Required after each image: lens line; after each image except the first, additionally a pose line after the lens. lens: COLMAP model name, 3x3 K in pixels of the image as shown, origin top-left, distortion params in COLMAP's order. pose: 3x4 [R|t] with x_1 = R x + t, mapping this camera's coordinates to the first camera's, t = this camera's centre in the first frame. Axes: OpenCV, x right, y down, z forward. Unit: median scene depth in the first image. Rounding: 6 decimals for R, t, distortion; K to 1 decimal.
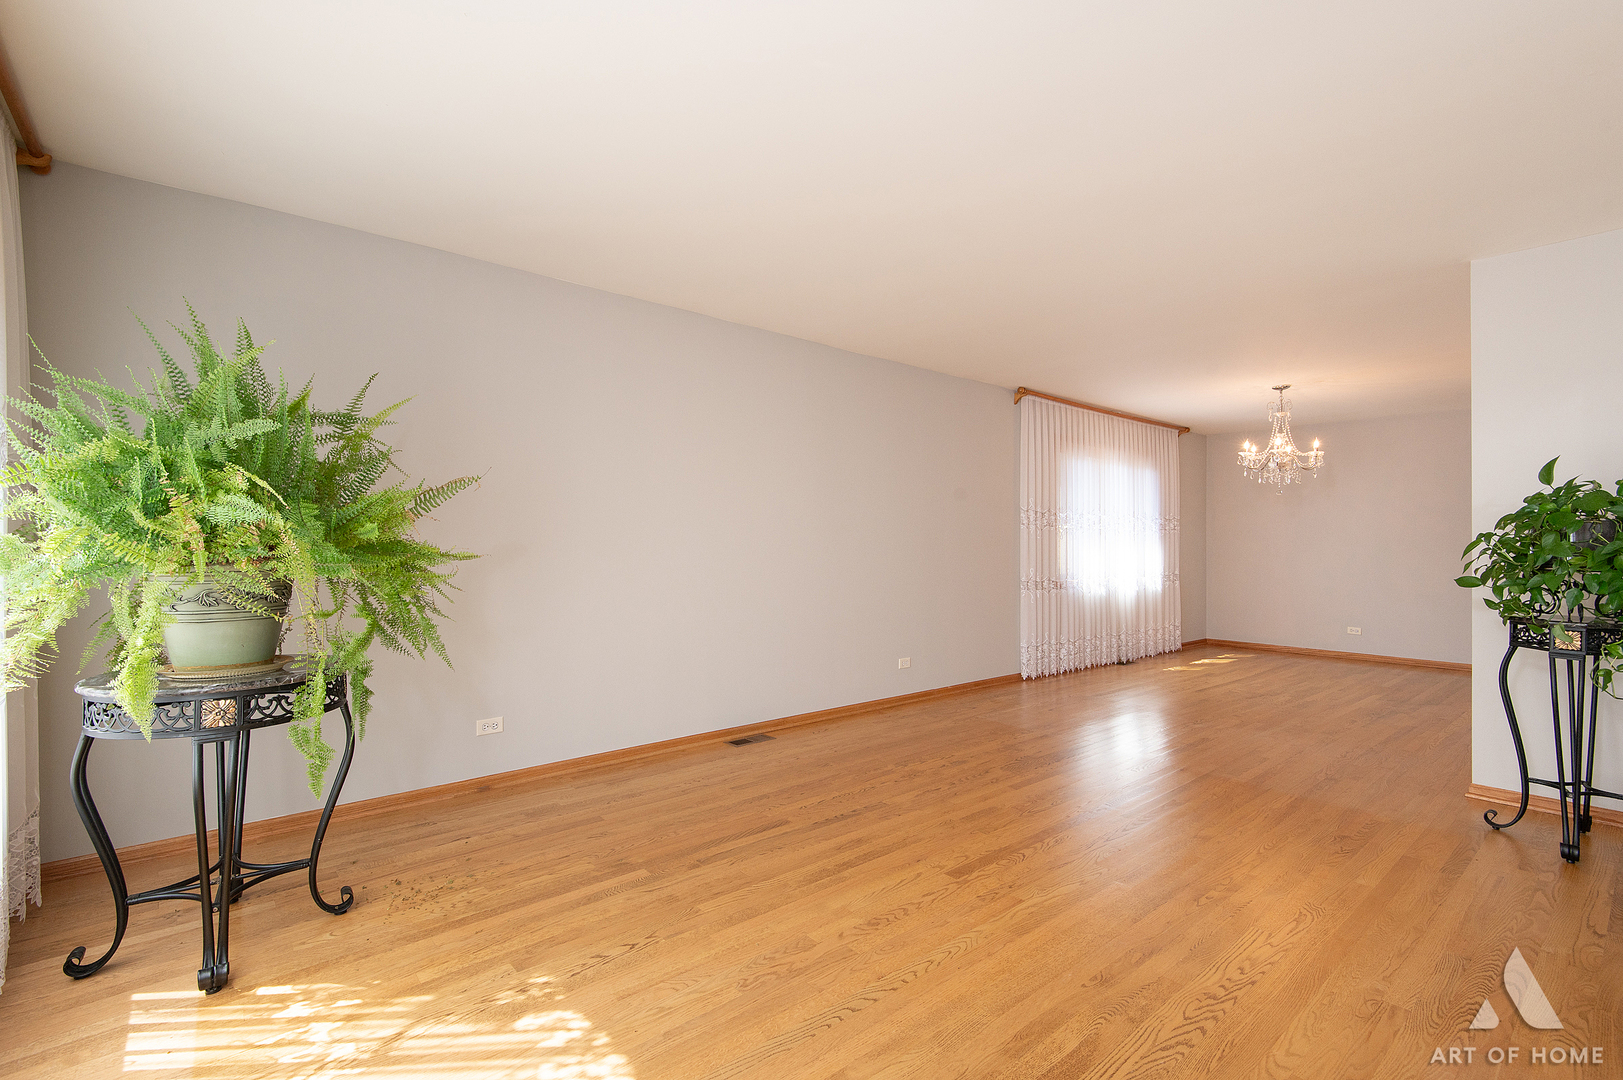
lens RADIAL K [[732.2, 0, 799.0], [0, 732.2, 544.9], [0, 0, 1]] dist [0.003180, -0.002140]
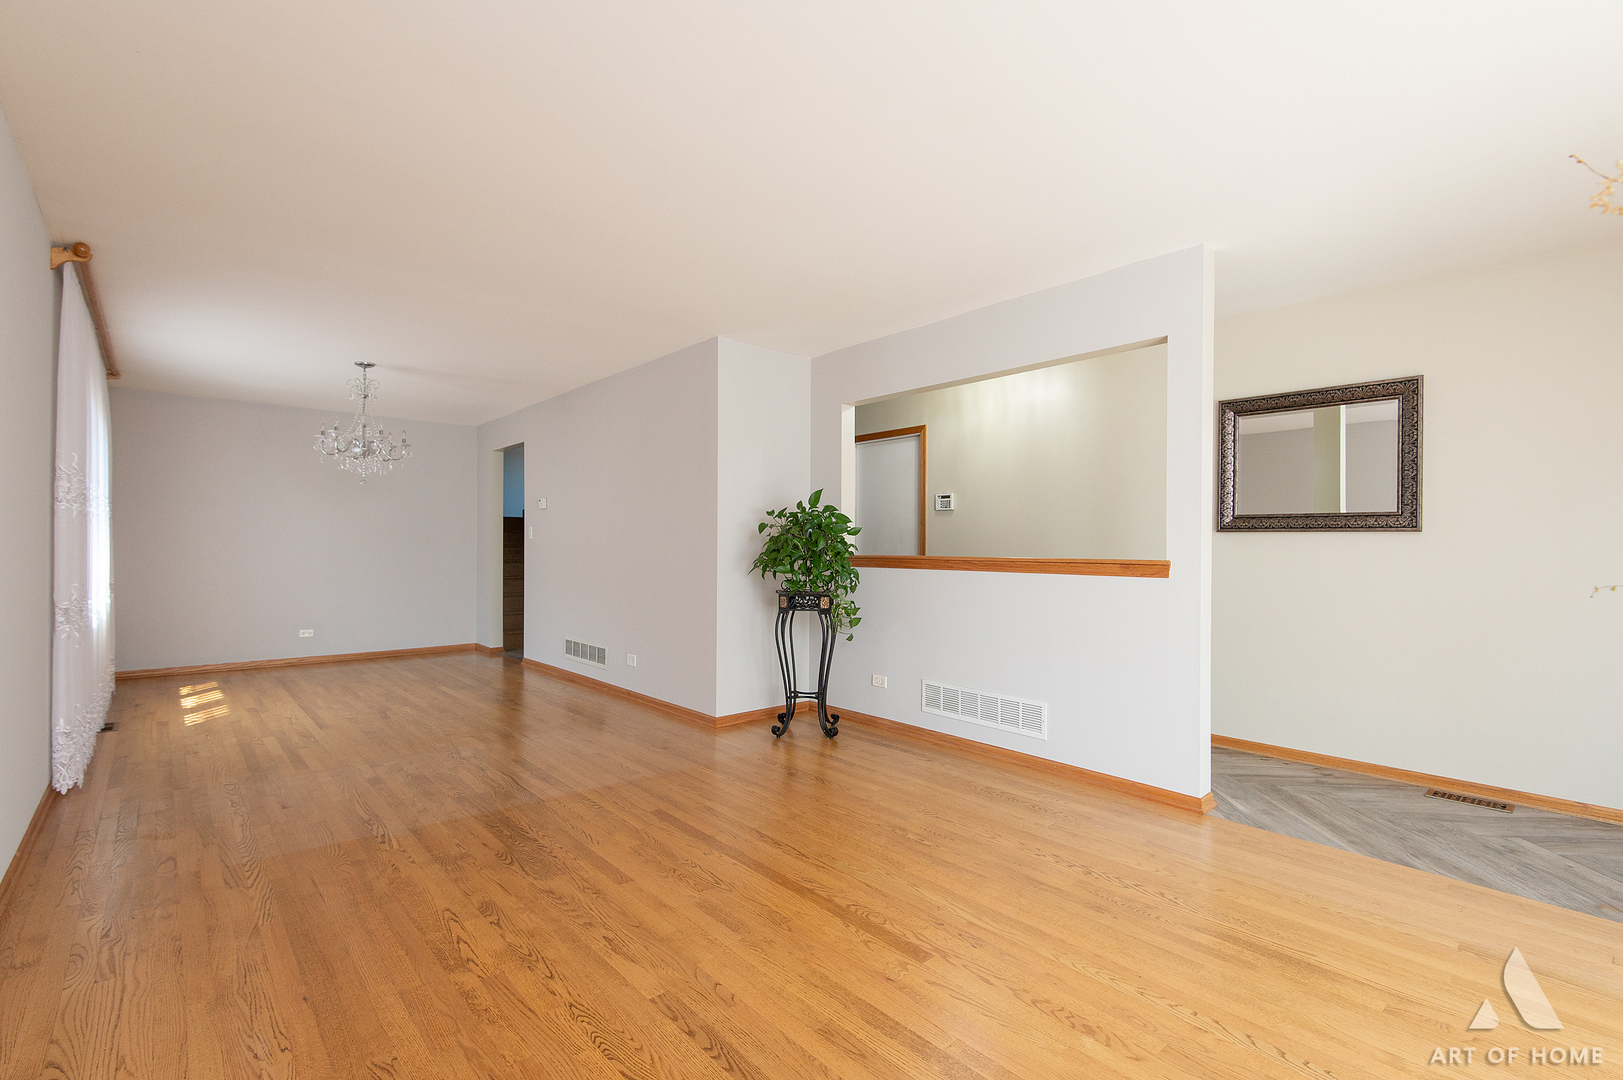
lens RADIAL K [[732.2, 0, 802.3], [0, 732.2, 543.0], [0, 0, 1]] dist [0.003180, -0.002140]
pose [[-0.027779, -0.004514, 0.999604, -0.414457], [-0.002263, 0.999988, 0.004453, -0.004320], [-0.999612, -0.002139, -0.027789, 0.819511]]
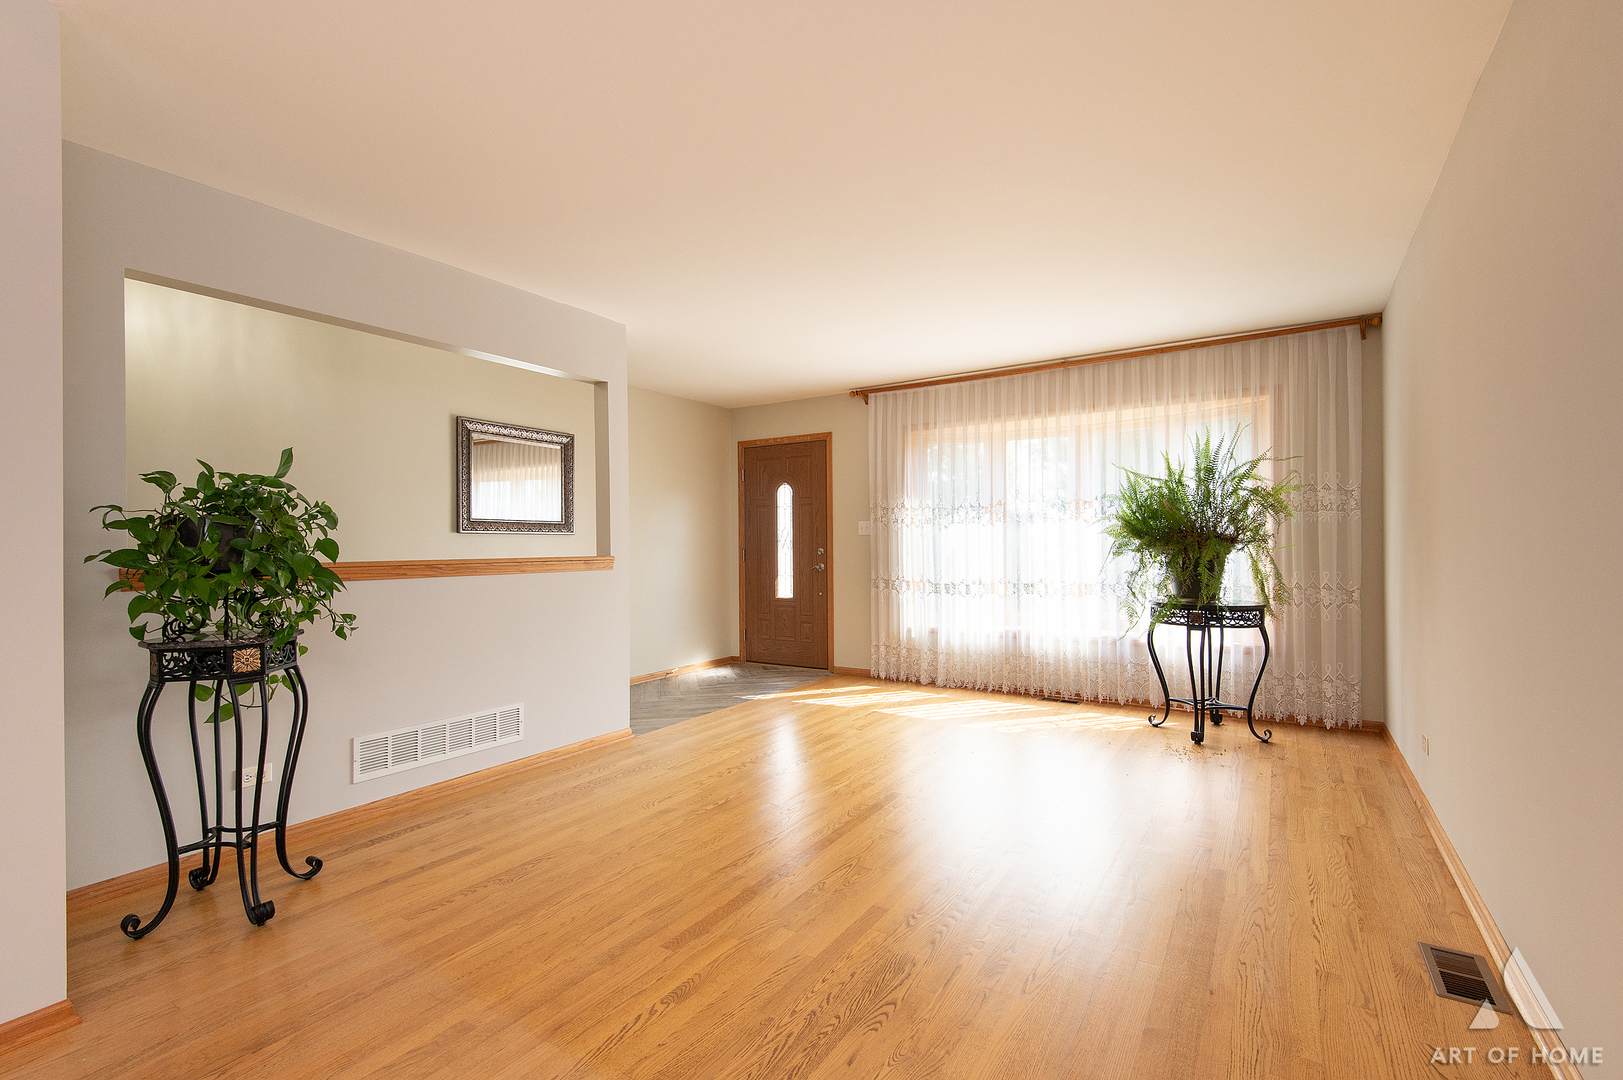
lens RADIAL K [[732.2, 0, 817.0], [0, 732.2, 536.9], [0, 0, 1]] dist [0.003180, -0.002140]
pose [[-0.950200, 0.003000, -0.311628, 0.533273], [0.004904, 0.999974, -0.005328, -0.001376], [0.311604, -0.006591, -0.950189, 1.560557]]
